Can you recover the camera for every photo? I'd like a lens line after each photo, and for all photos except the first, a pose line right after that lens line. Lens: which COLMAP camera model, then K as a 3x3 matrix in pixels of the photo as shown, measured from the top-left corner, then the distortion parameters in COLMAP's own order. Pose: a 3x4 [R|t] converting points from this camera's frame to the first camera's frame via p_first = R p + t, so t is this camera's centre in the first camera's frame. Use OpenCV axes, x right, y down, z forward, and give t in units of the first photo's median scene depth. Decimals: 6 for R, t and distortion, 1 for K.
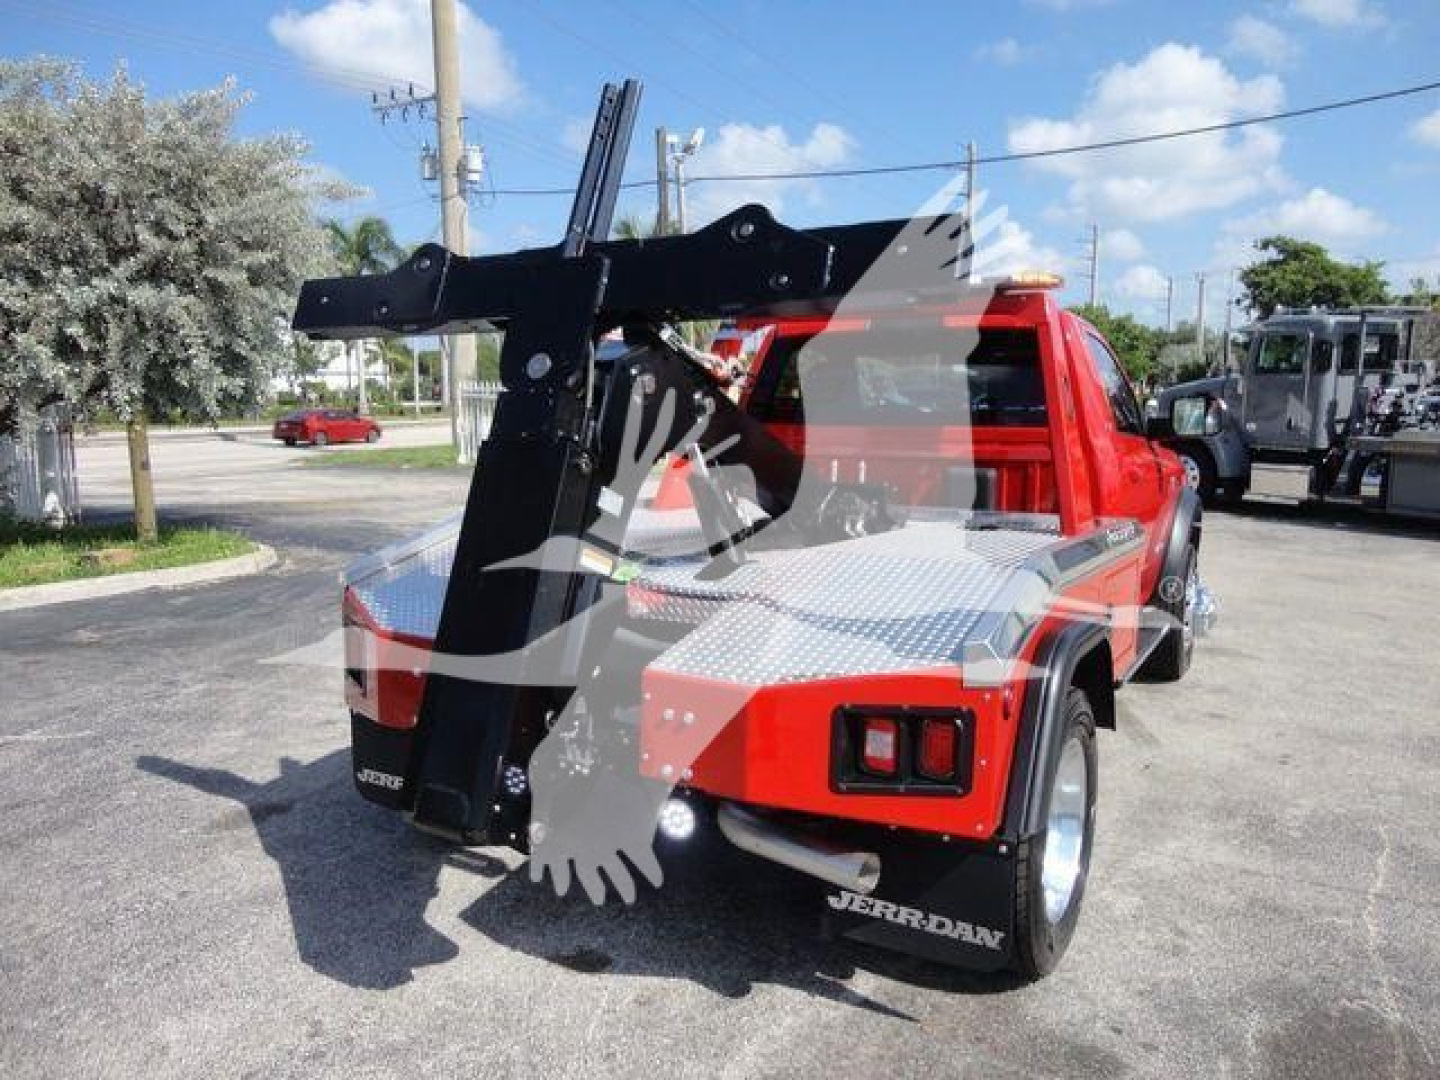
lens RADIAL K [[1048.5, 0, 724.8], [0, 1048.5, 547.0], [0, 0, 1]] dist [-0.017432, 0.016561]
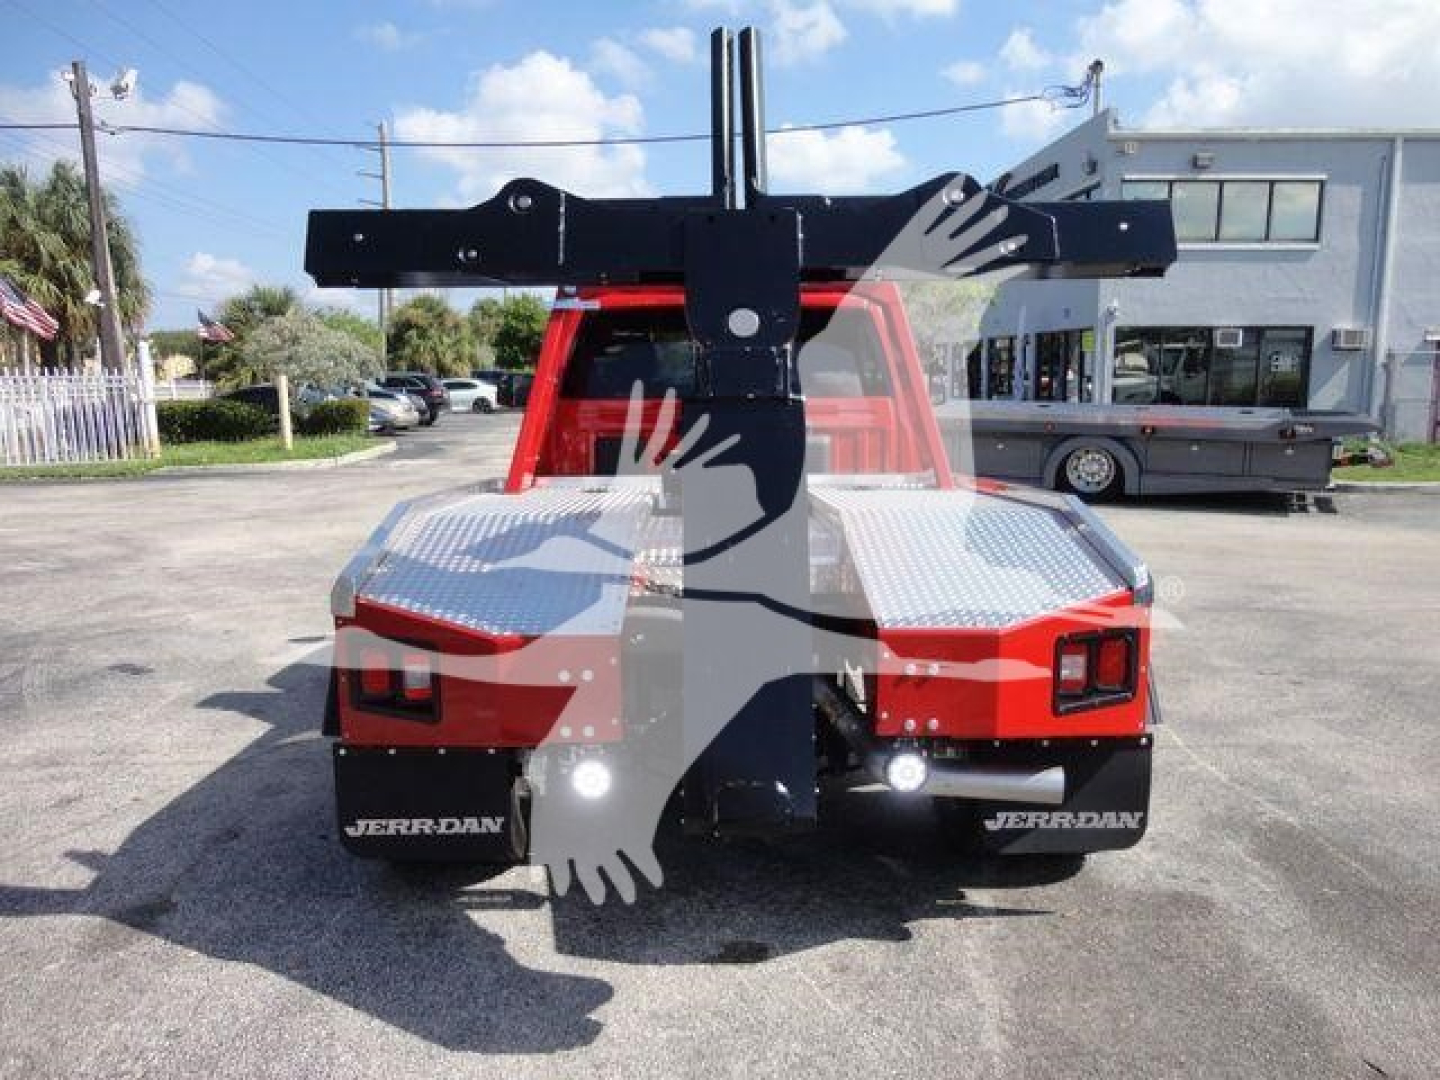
lens RADIAL K [[1048.5, 0, 724.1], [0, 1048.5, 544.8], [0, 0, 1]] dist [-0.017432, 0.016561]
pose [[0.854487, -0.080337, 0.513224, -0.424106], [0.076227, 0.996666, 0.029097, -0.002745], [-0.513850, 0.014259, 0.857761, 0.129405]]
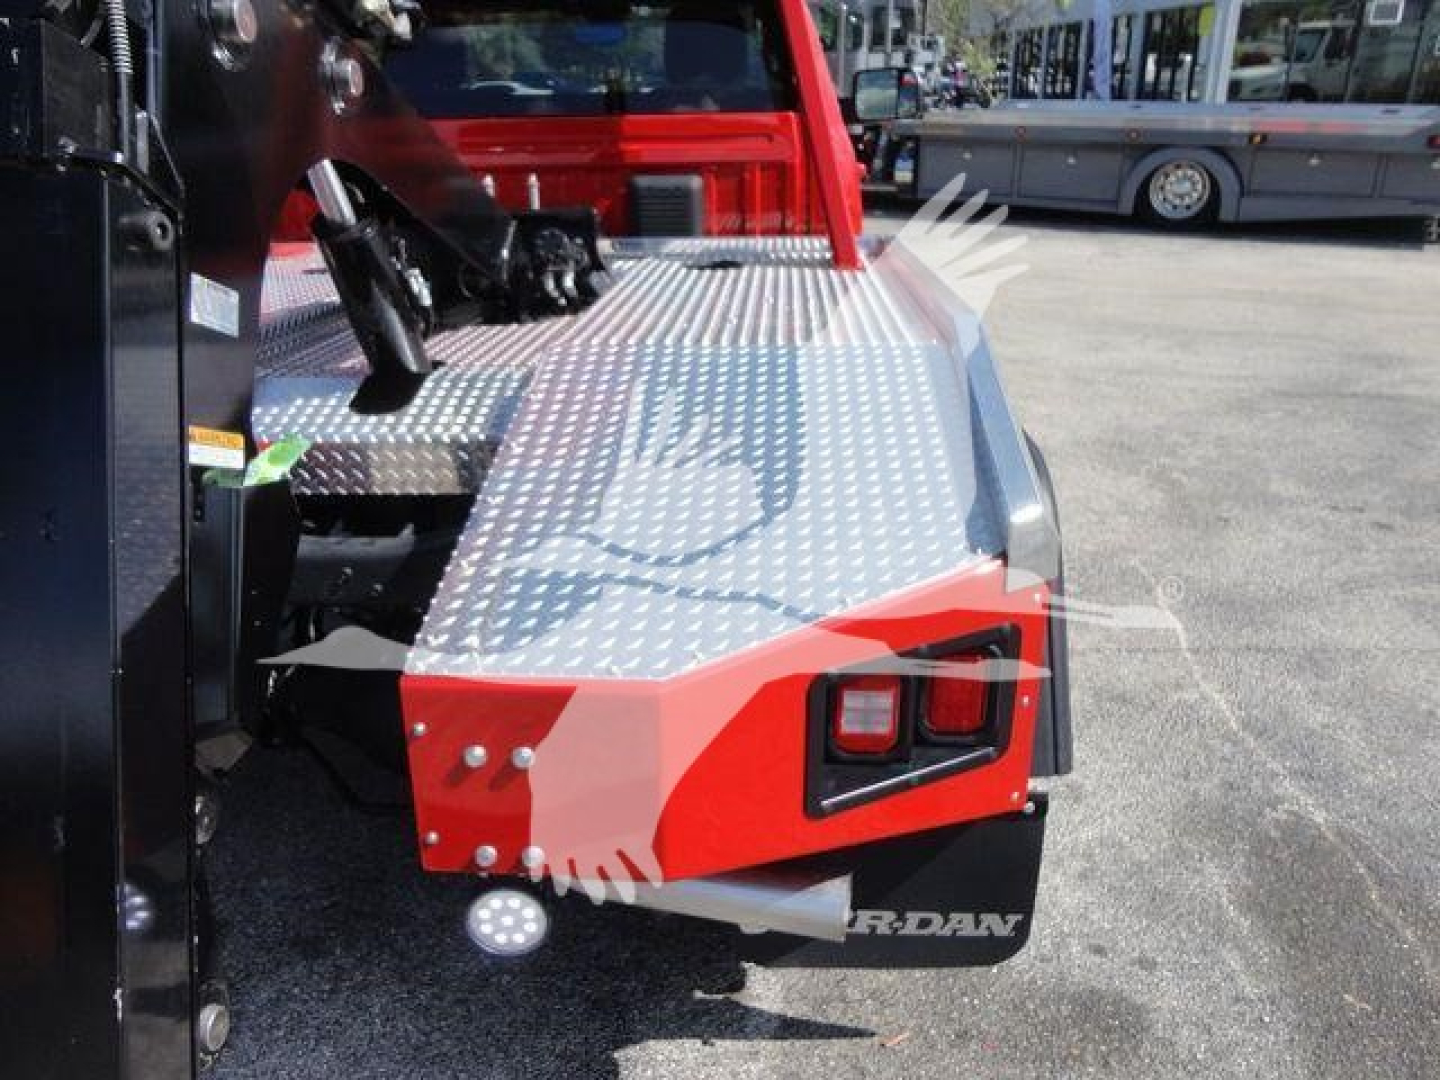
lens RADIAL K [[1048.5, 0, 720.8], [0, 1048.5, 545.8], [0, 0, 1]] dist [-0.017432, 0.016561]
pose [[0.892847, -0.196175, 0.405388, -0.075670], [0.081632, 0.955727, 0.282704, -0.035420], [-0.442900, -0.219319, 0.869332, 0.325921]]
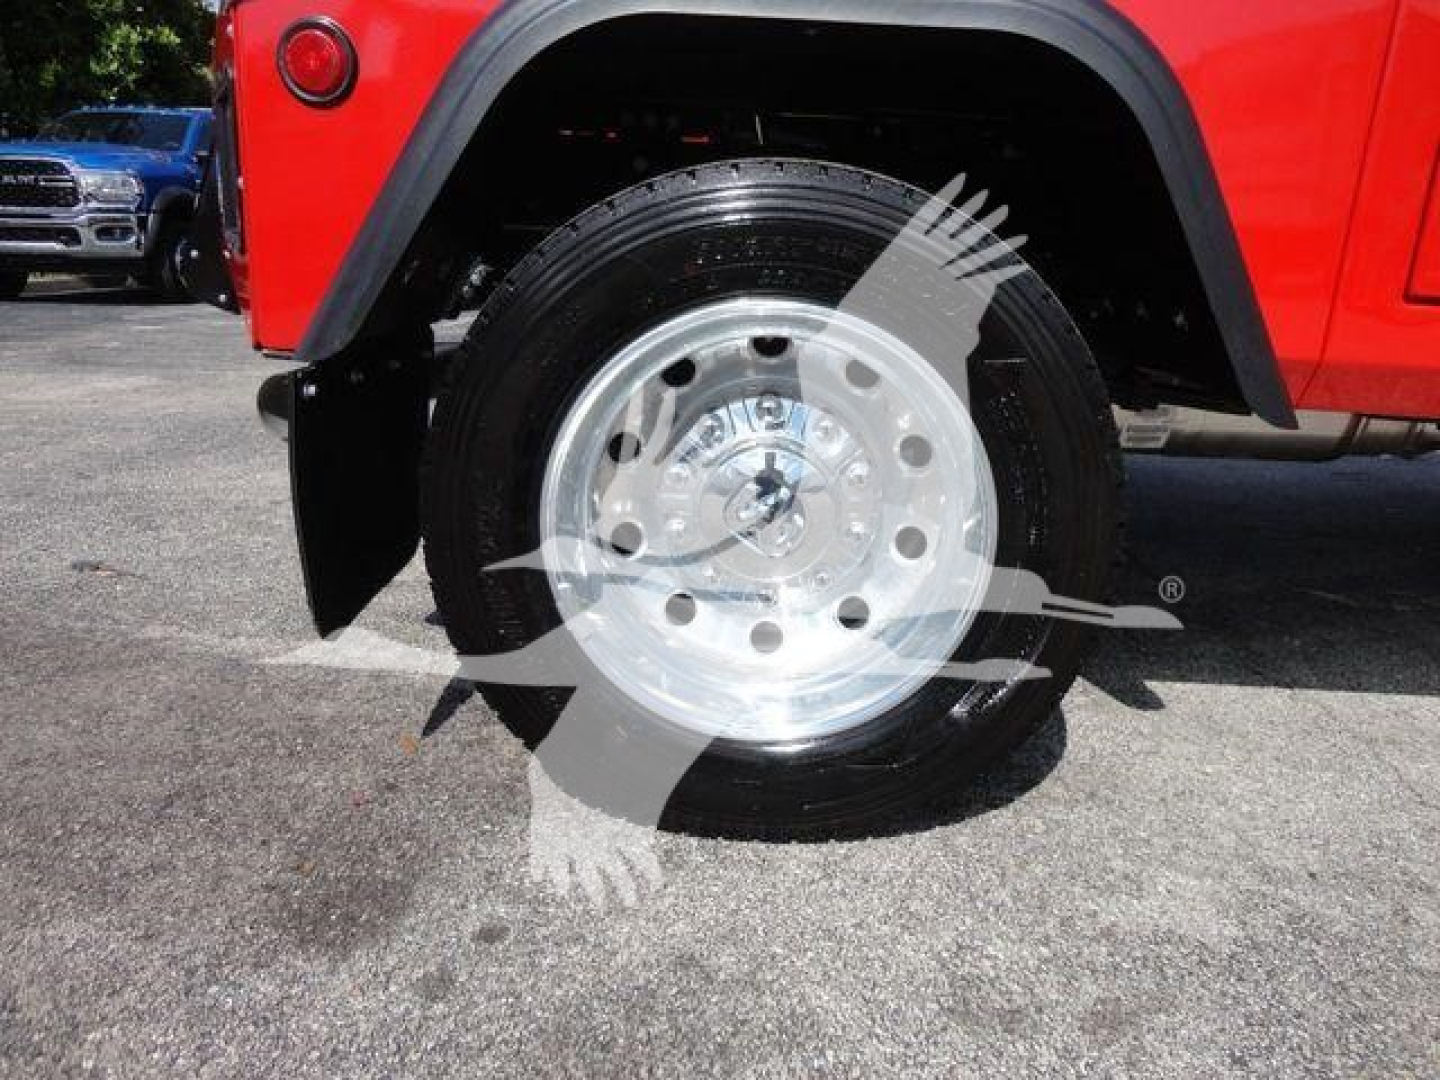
lens RADIAL K [[1048.5, 0, 713.2], [0, 1048.5, 536.6], [0, 0, 1]] dist [-0.017432, 0.016561]
pose [[0.453649, 0.249572, -0.855521, 0.455513], [-0.140950, 0.967996, 0.207643, 0.131247], [0.879963, 0.026389, 0.474308, 0.545531]]
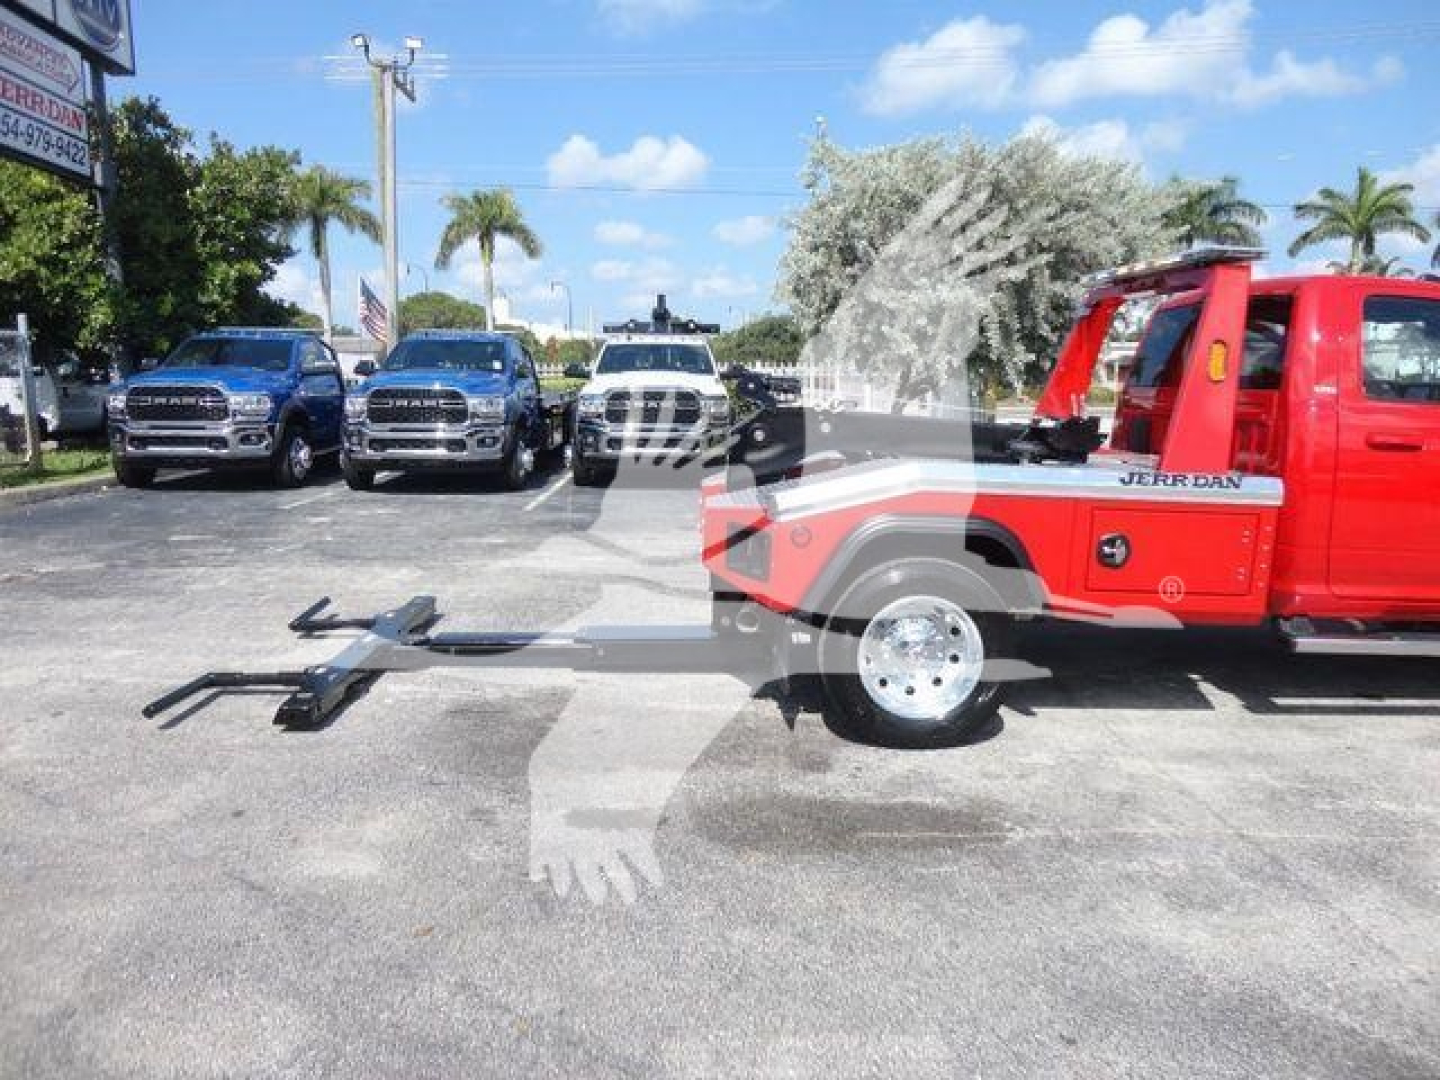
lens RADIAL K [[1048.5, 0, 719.4], [0, 1048.5, 540.1], [0, 0, 1]] dist [-0.017432, 0.016561]
pose [[0.532351, 0.138604, -0.835099, 0.938526], [-0.127975, 0.988344, 0.082458, 0.018171], [0.836794, 0.062975, 0.543884, -0.019886]]
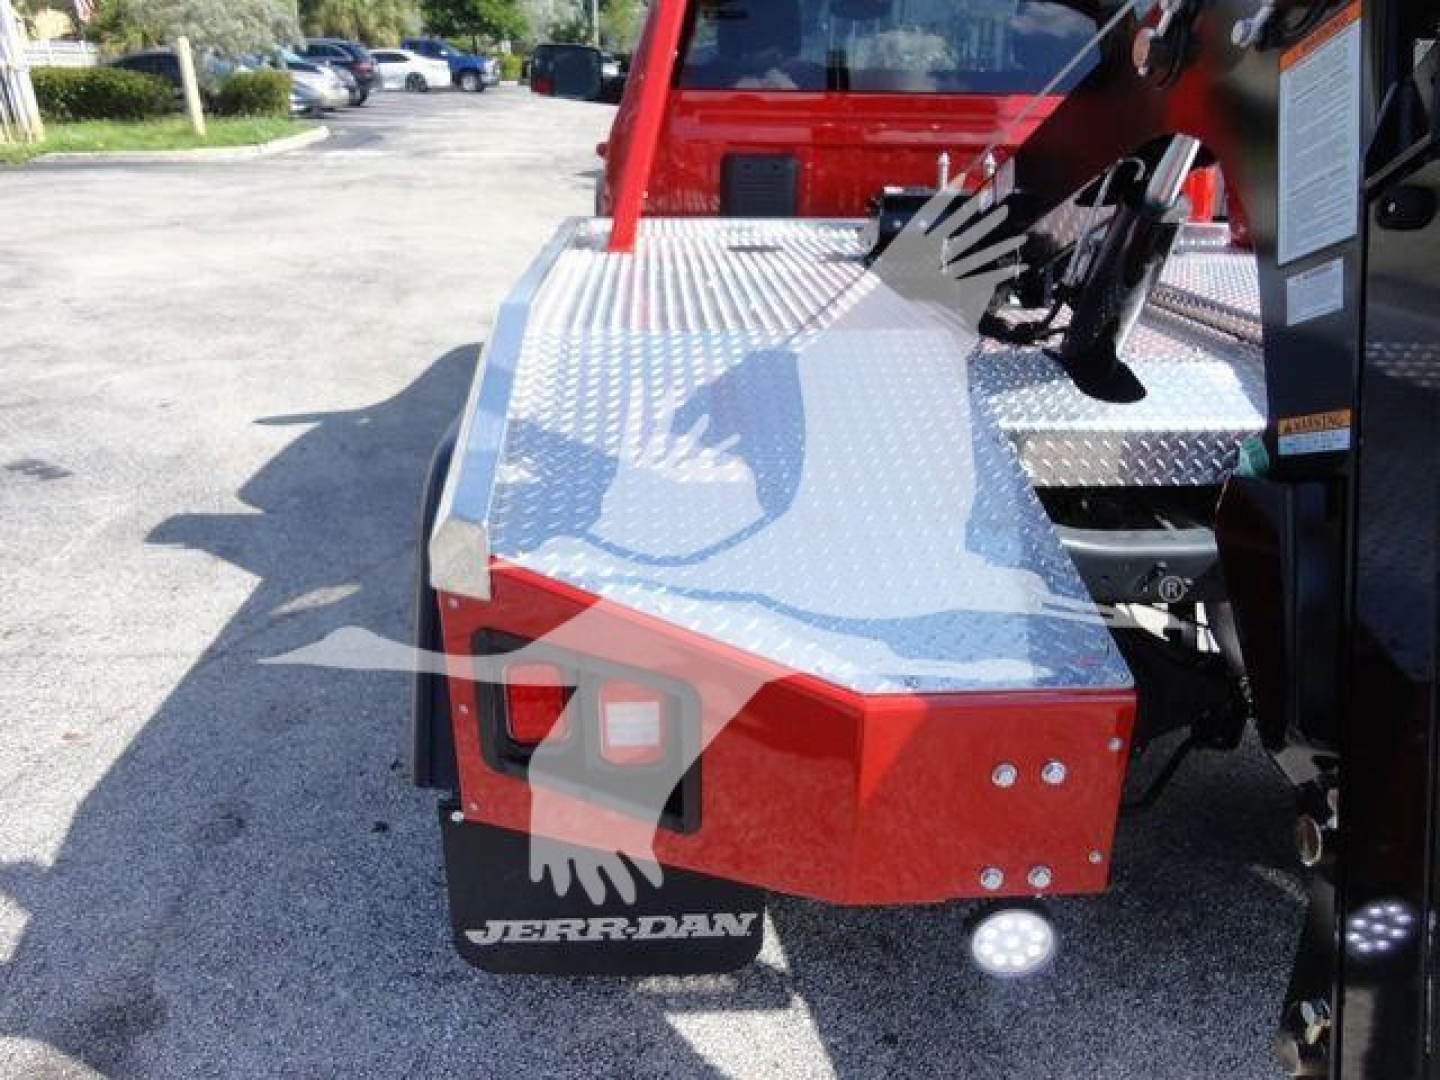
lens RADIAL K [[1048.5, 0, 721.6], [0, 1048.5, 545.2], [0, 0, 1]] dist [-0.017432, 0.016561]
pose [[0.829726, -0.215396, 0.514936, -0.386757], [0.056618, 0.950262, 0.306263, -0.059599], [-0.555291, -0.224960, 0.800653, 0.528013]]
